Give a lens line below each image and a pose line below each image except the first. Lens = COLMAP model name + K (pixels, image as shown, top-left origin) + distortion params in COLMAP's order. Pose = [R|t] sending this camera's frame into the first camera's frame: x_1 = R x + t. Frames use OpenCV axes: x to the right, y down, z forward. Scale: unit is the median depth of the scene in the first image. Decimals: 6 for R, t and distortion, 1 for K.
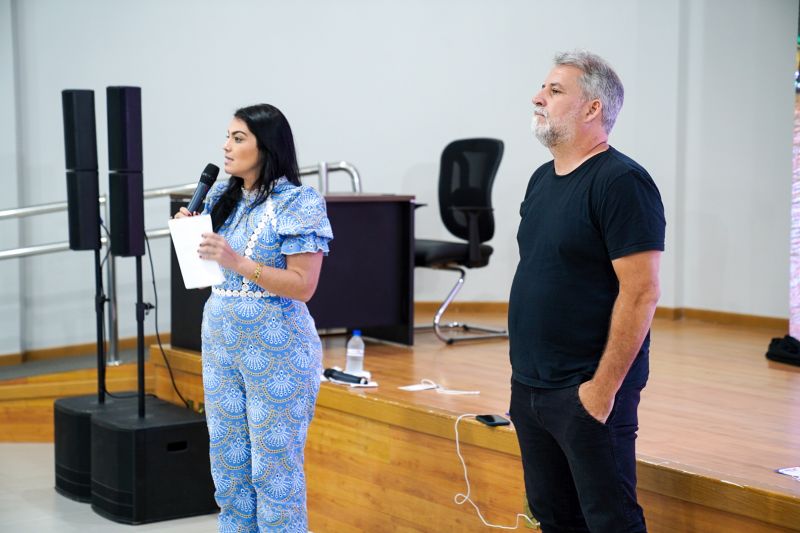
lens RADIAL K [[1574.9, 0, 402.2], [0, 1574.9, 261.9], [0, 0, 1]] dist [0.278937, 0.000000]
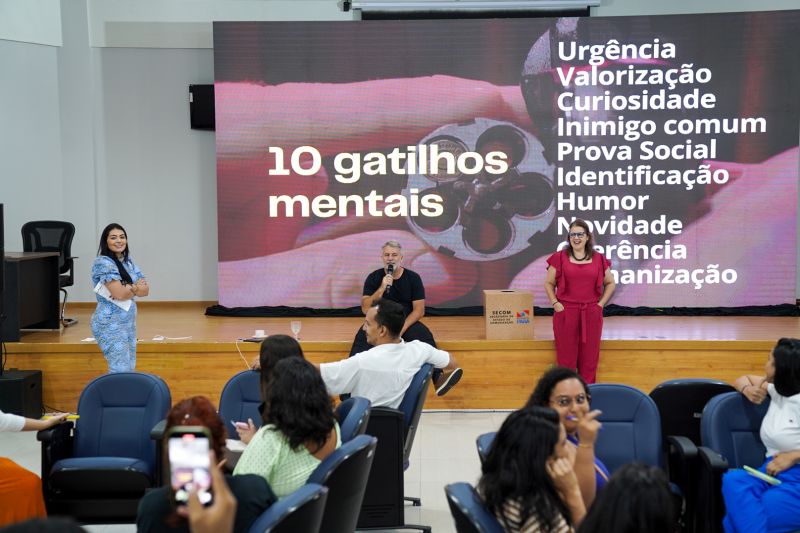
lens RADIAL K [[1142.7, 0, 405.2], [0, 1142.7, 270.3], [0, 0, 1]] dist [0.224113, 0.000000]
pose [[0.569219, -0.058719, 0.820087, -1.059368], [0.055150, 0.997927, 0.033173, -0.049923], [-0.820334, 0.026345, 0.571277, -0.216565]]
